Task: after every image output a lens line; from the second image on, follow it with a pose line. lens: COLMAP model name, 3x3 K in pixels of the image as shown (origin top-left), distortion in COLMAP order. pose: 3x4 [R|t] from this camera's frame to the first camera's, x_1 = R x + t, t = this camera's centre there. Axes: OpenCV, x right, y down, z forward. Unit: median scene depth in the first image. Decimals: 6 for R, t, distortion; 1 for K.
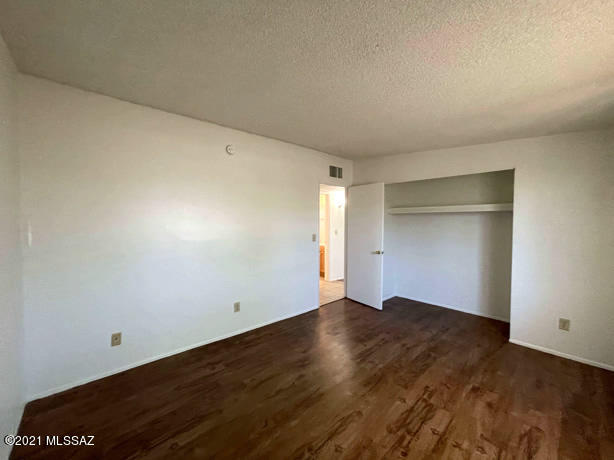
lens RADIAL K [[247.7, 0, 305.1], [0, 247.7, 227.3], [0, 0, 1]] dist [-0.009788, 0.003947]
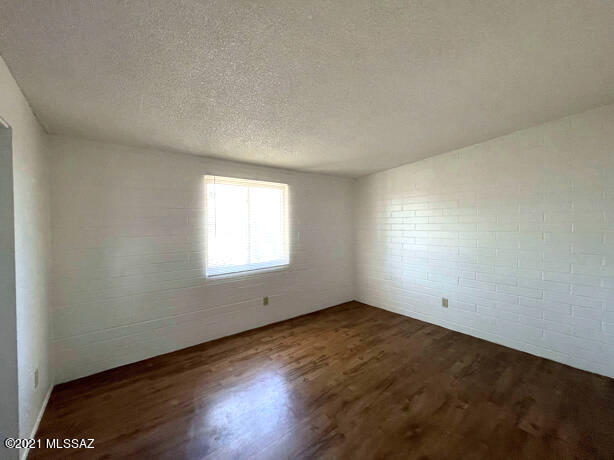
lens RADIAL K [[247.7, 0, 305.1], [0, 247.7, 227.3], [0, 0, 1]] dist [-0.009788, 0.003947]
pose [[-0.996608, 0.014526, 0.081001, 0.271250], [0.016789, 0.999485, 0.027332, -0.057170], [-0.080562, 0.028599, -0.996339, 1.996622]]
